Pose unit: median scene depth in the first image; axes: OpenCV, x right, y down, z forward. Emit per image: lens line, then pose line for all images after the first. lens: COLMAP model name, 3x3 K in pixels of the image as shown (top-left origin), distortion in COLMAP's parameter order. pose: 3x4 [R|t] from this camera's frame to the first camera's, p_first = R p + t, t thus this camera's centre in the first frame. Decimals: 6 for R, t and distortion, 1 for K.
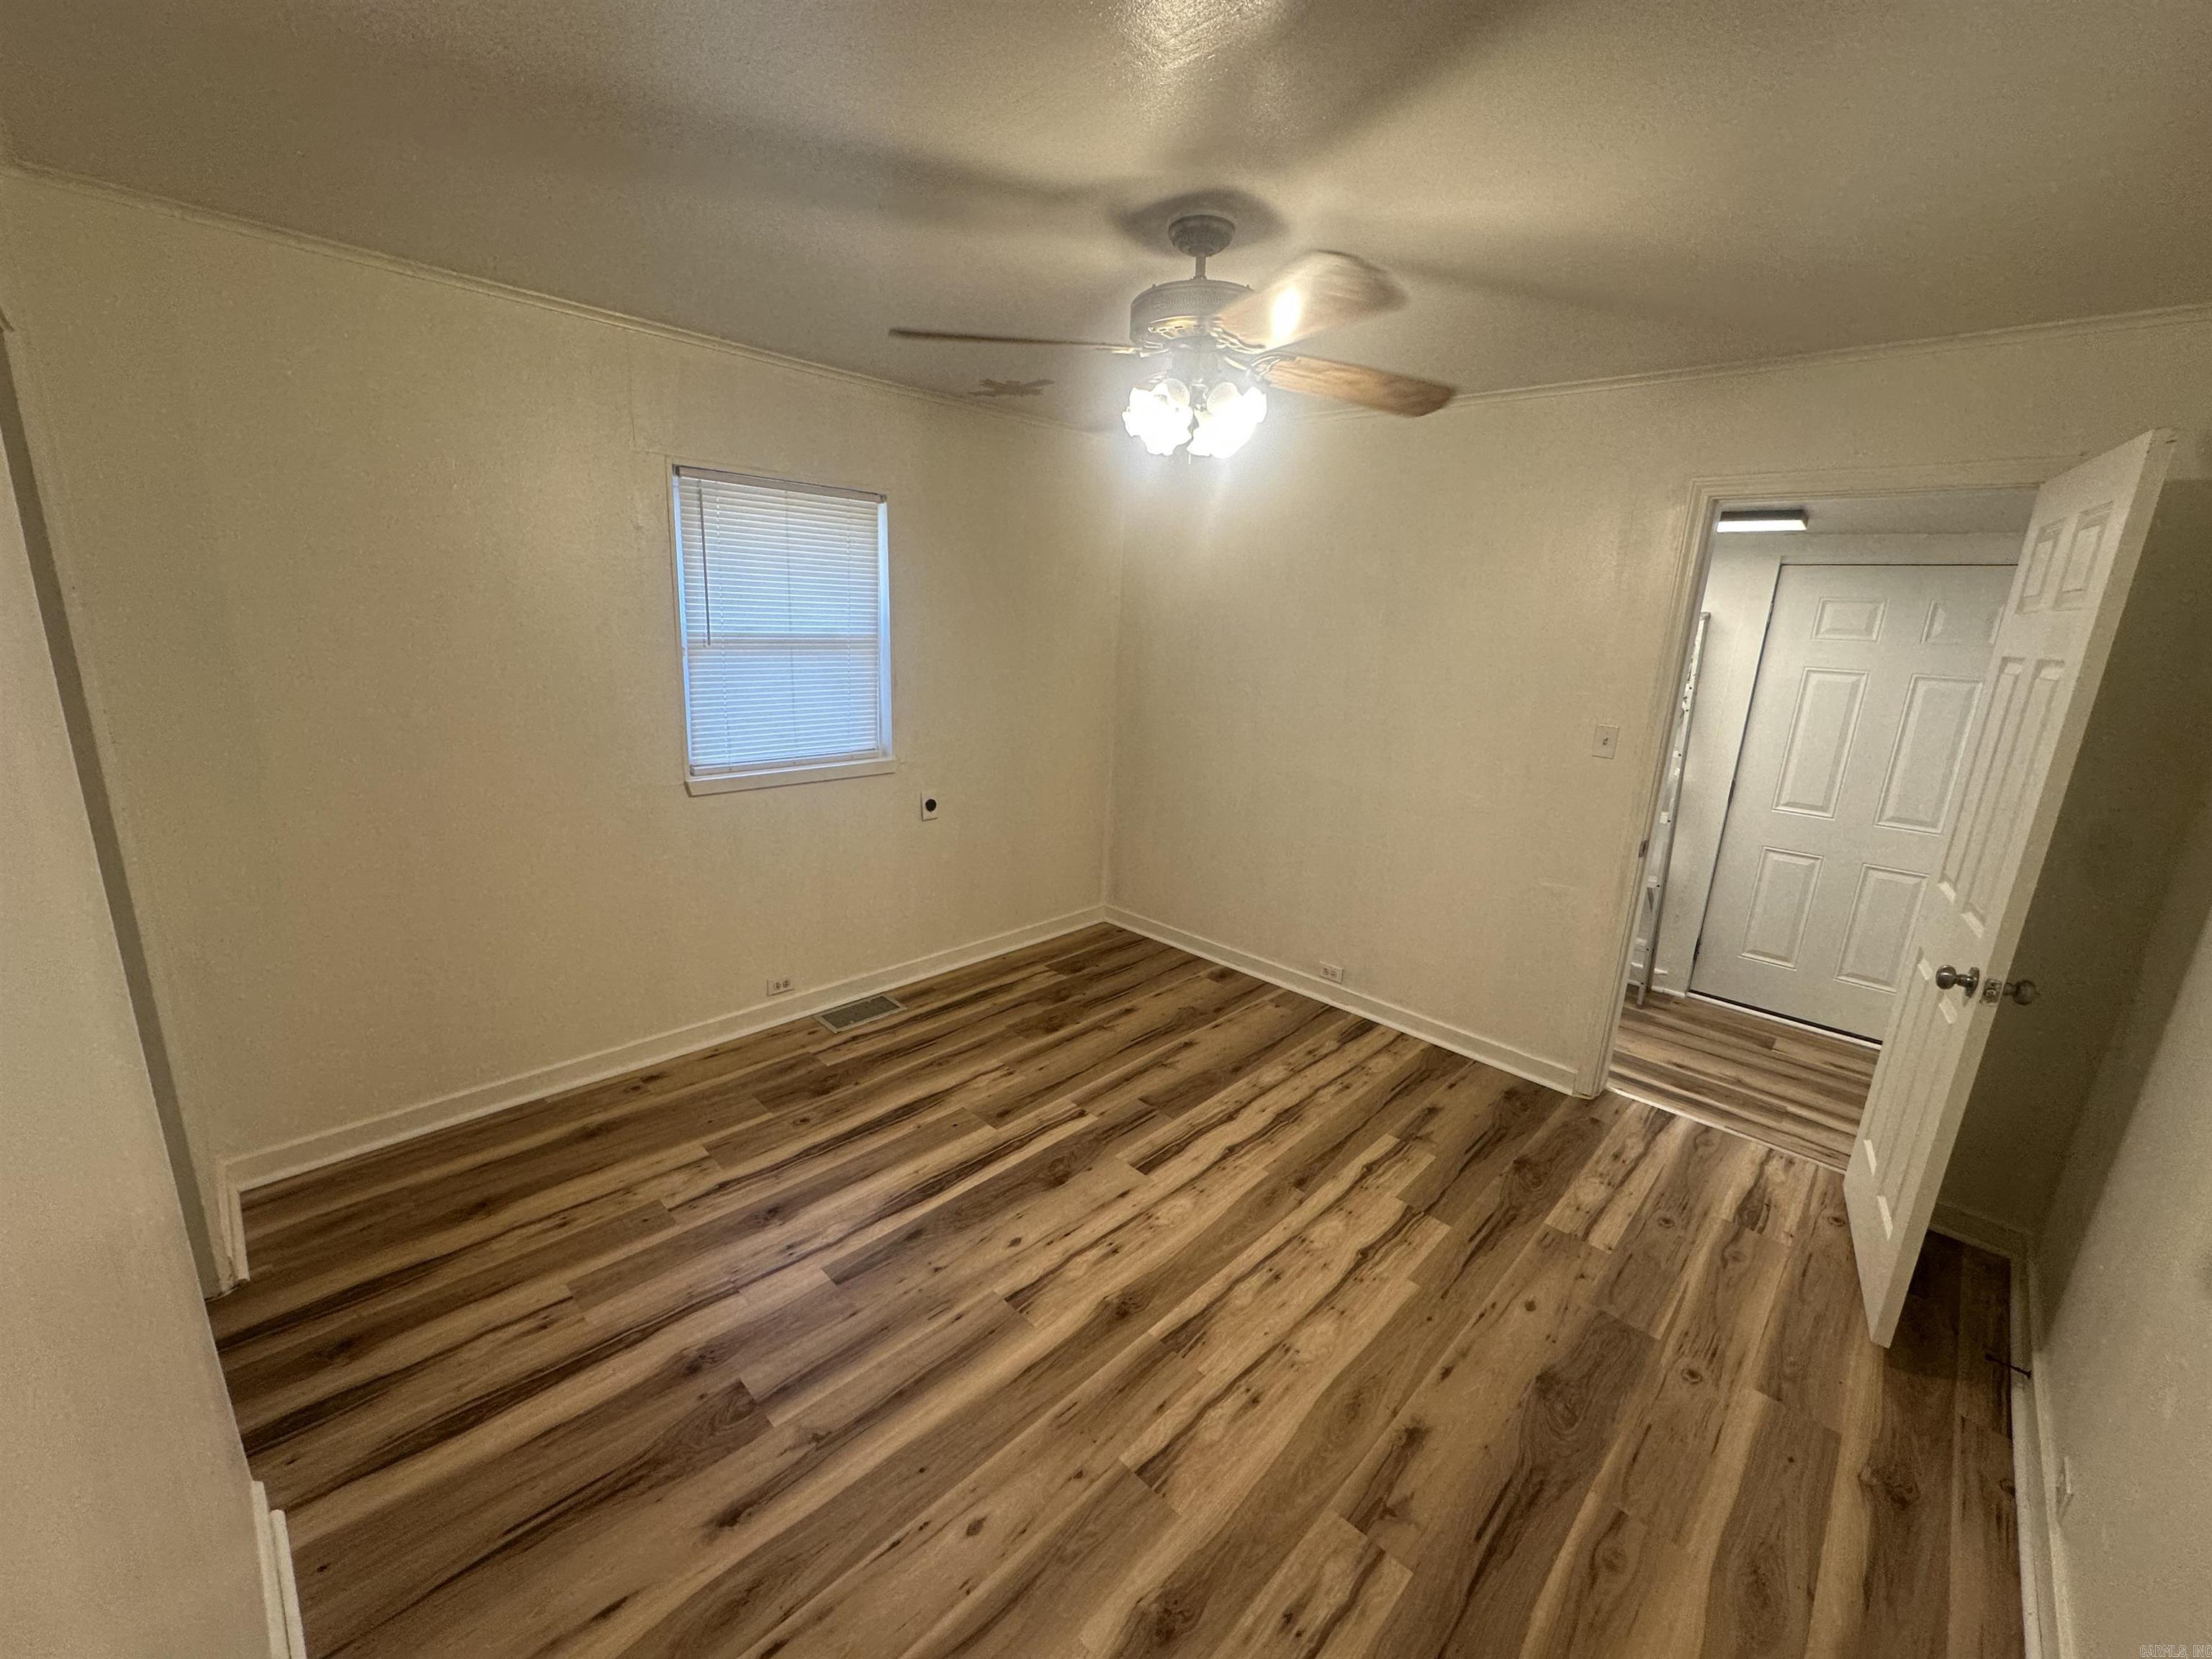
lens RADIAL K [[886.2, 0, 1110.0], [0, 886.2, 832.8], [0, 0, 1]] dist [-0.006210, 0.001217]
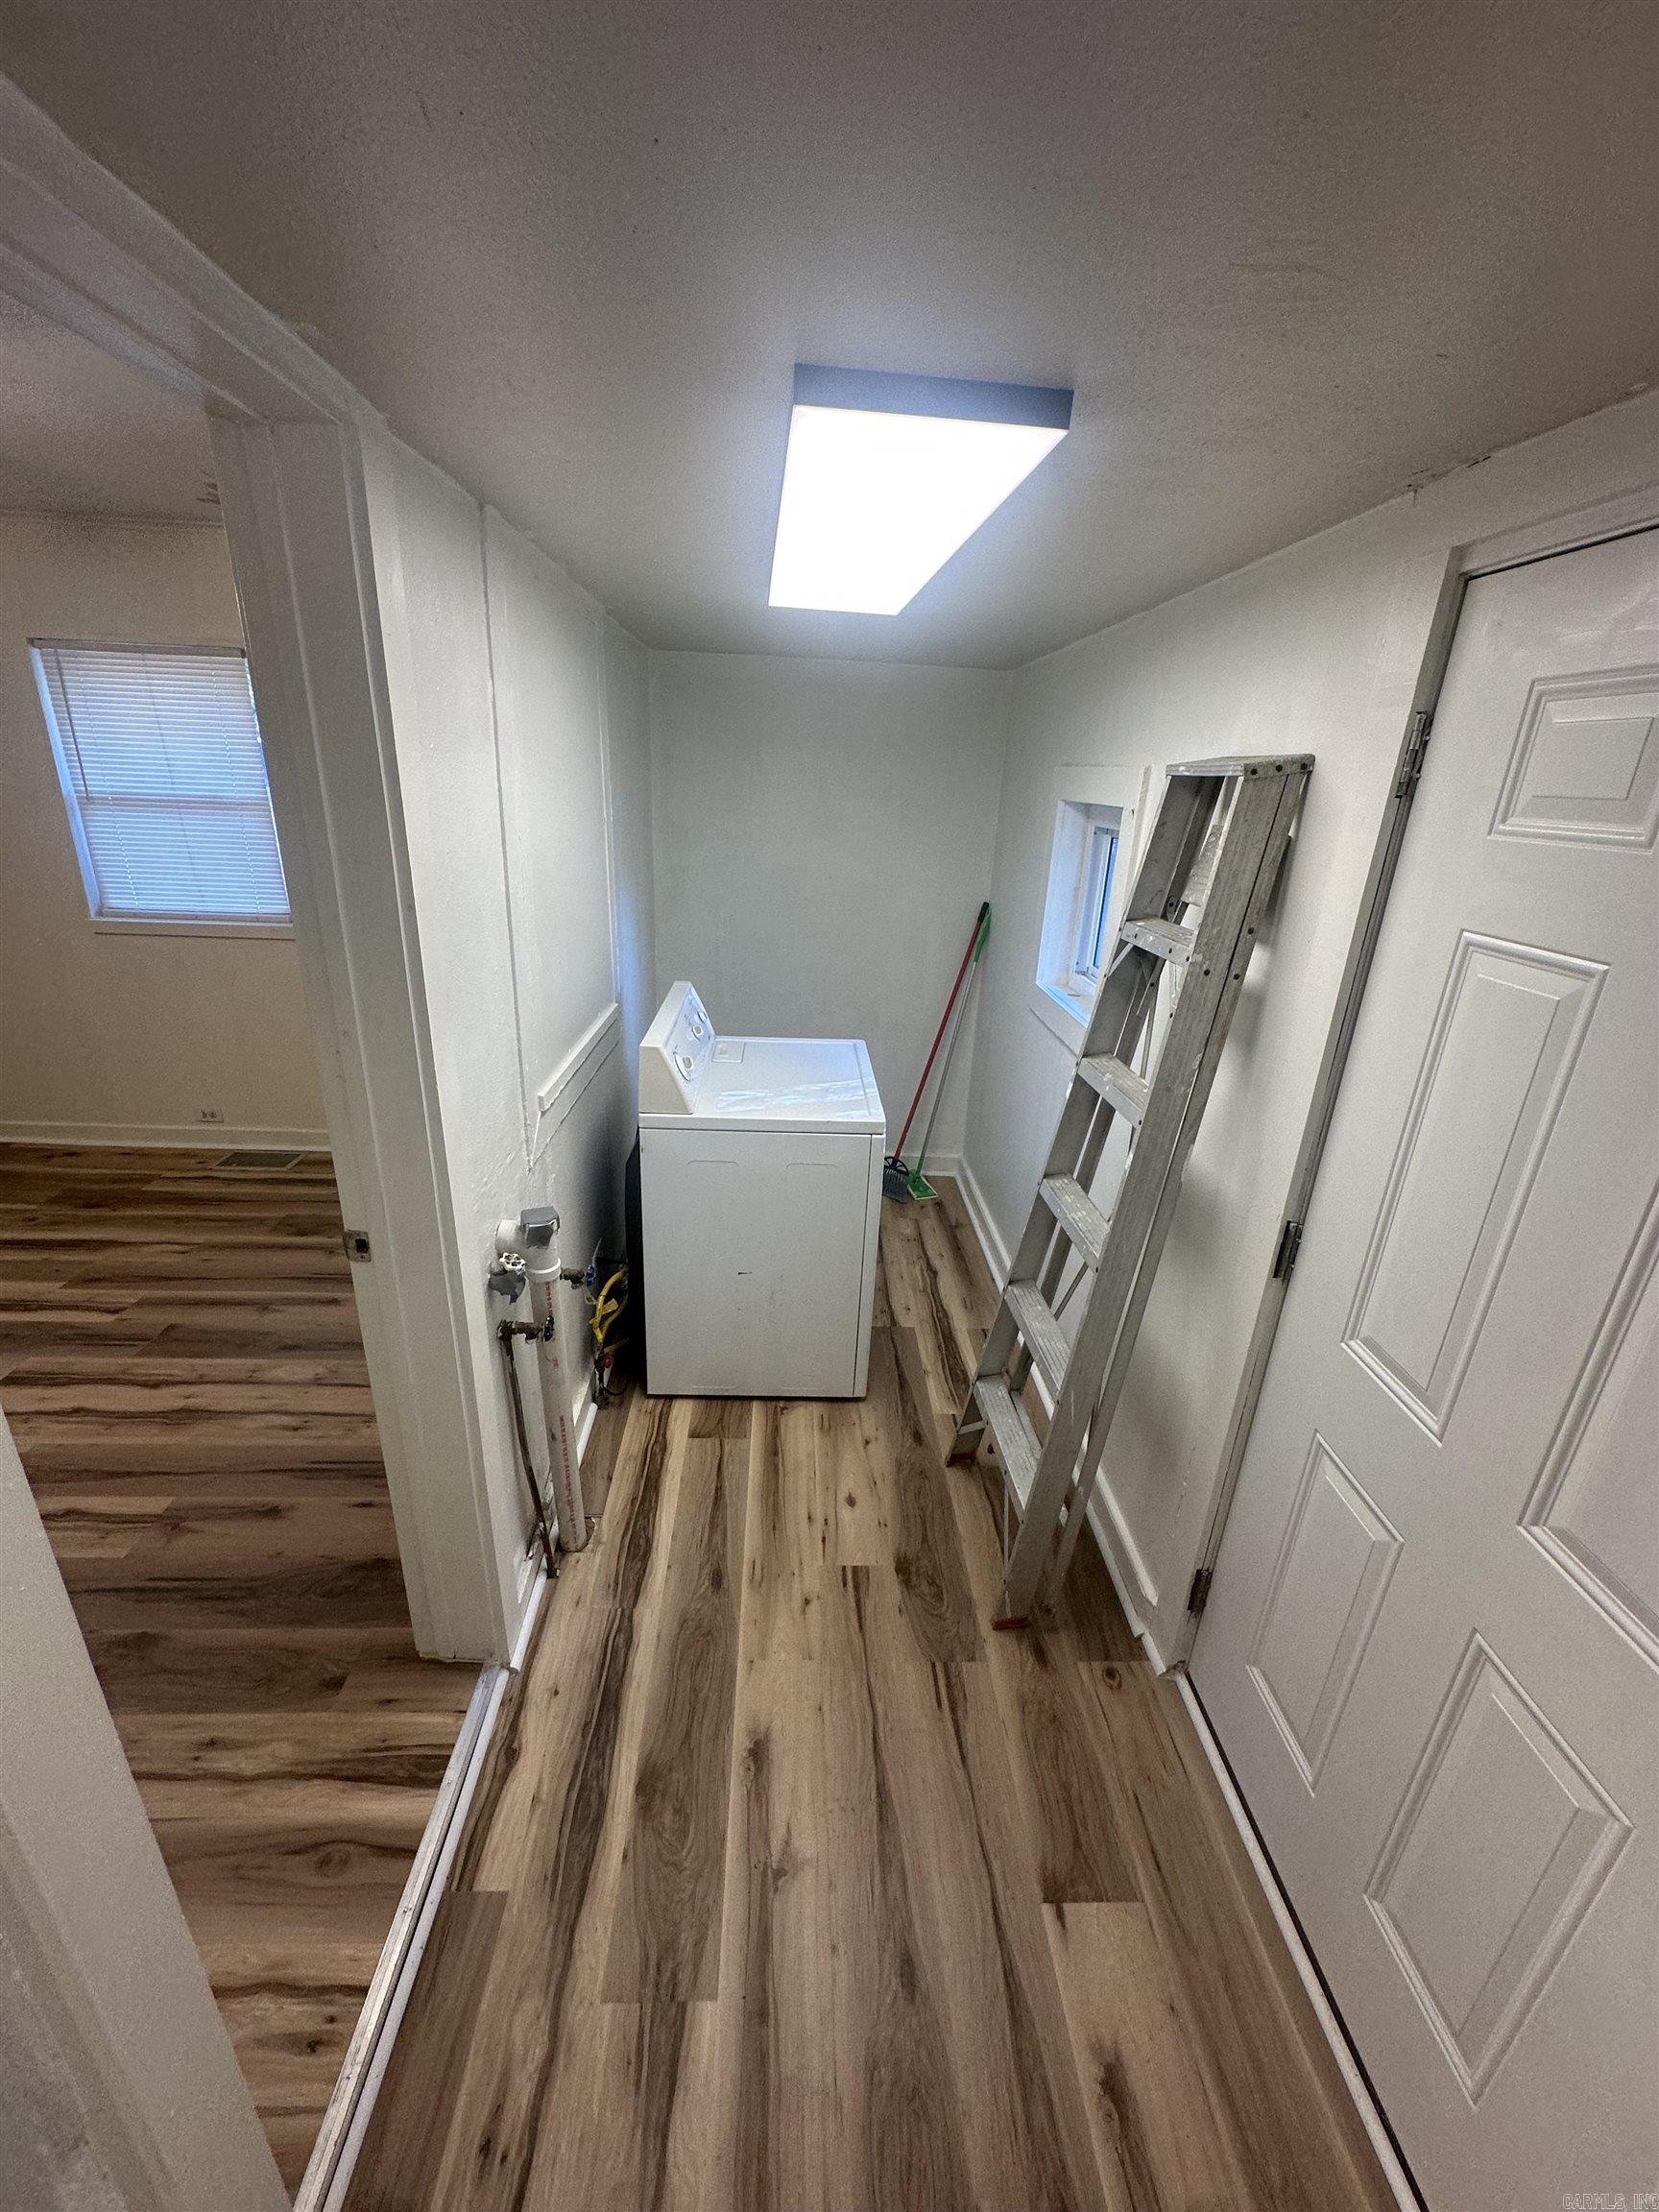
lens RADIAL K [[886.2, 0, 833.5], [0, 886.2, 1105.5], [0, 0, 1]] dist [-0.006210, 0.001217]
pose [[0.716820, 0.232178, -0.657467, 1.032552], [-0.182142, 0.972543, 0.144858, -0.163181], [0.673048, 0.015915, 0.739428, 0.776992]]
